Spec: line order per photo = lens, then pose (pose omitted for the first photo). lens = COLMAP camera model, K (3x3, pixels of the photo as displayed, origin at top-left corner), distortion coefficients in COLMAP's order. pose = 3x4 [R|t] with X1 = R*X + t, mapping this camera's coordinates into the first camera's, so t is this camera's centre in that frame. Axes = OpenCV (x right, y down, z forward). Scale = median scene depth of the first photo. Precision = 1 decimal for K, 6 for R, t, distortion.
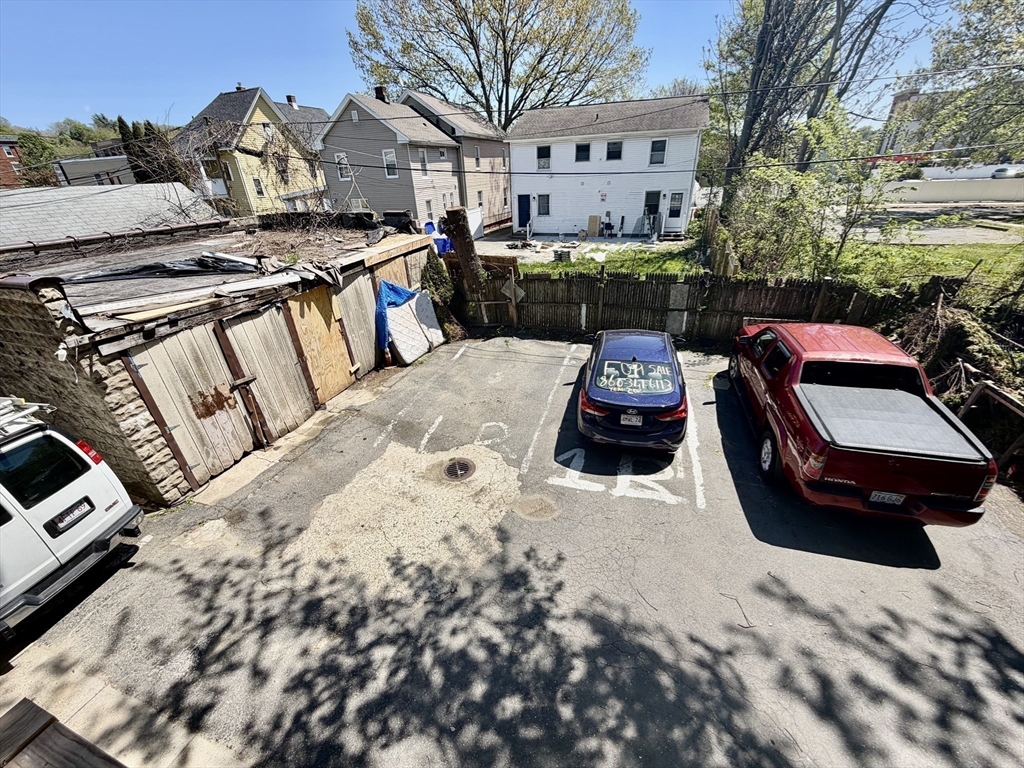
lens RADIAL K [[408.6, 0, 514.2], [0, 408.6, 387.8], [0, 0, 1]] dist [-0.003241, -0.000172]
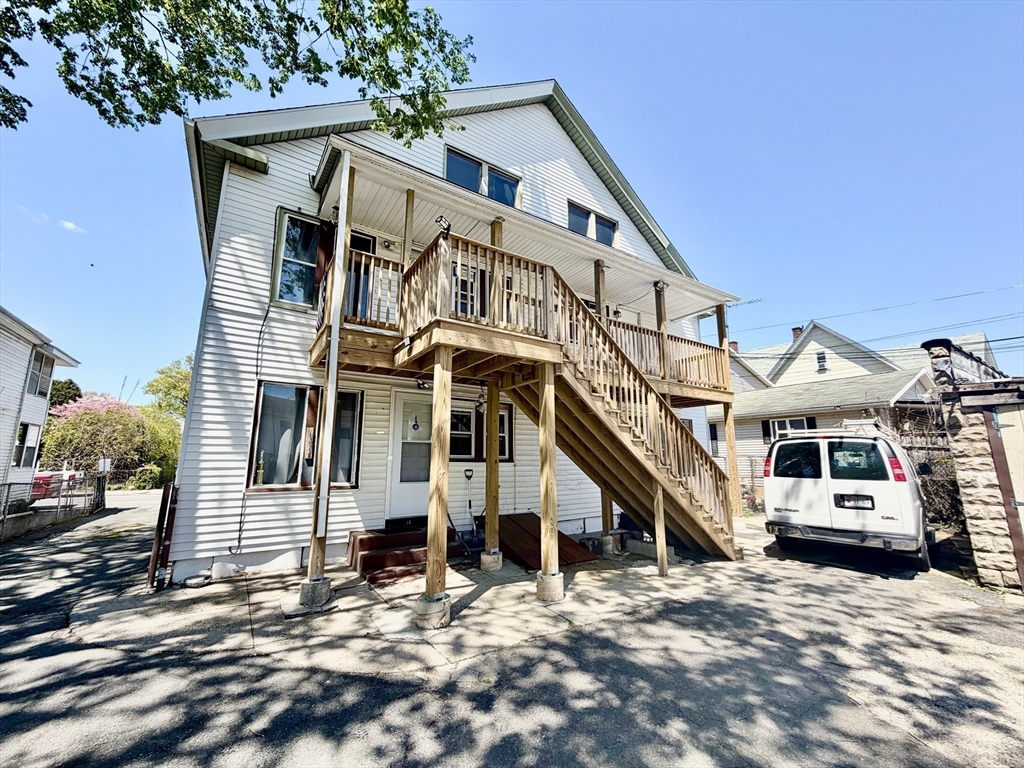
lens RADIAL K [[408.6, 0, 512.2], [0, 408.6, 385.1], [0, 0, 1]] dist [-0.003241, -0.000172]
pose [[-0.643429, -0.098162, -0.759186, 0.642843], [-0.340625, 0.924867, 0.169103, 0.101848], [0.685546, 0.367404, -0.628522, 0.825373]]
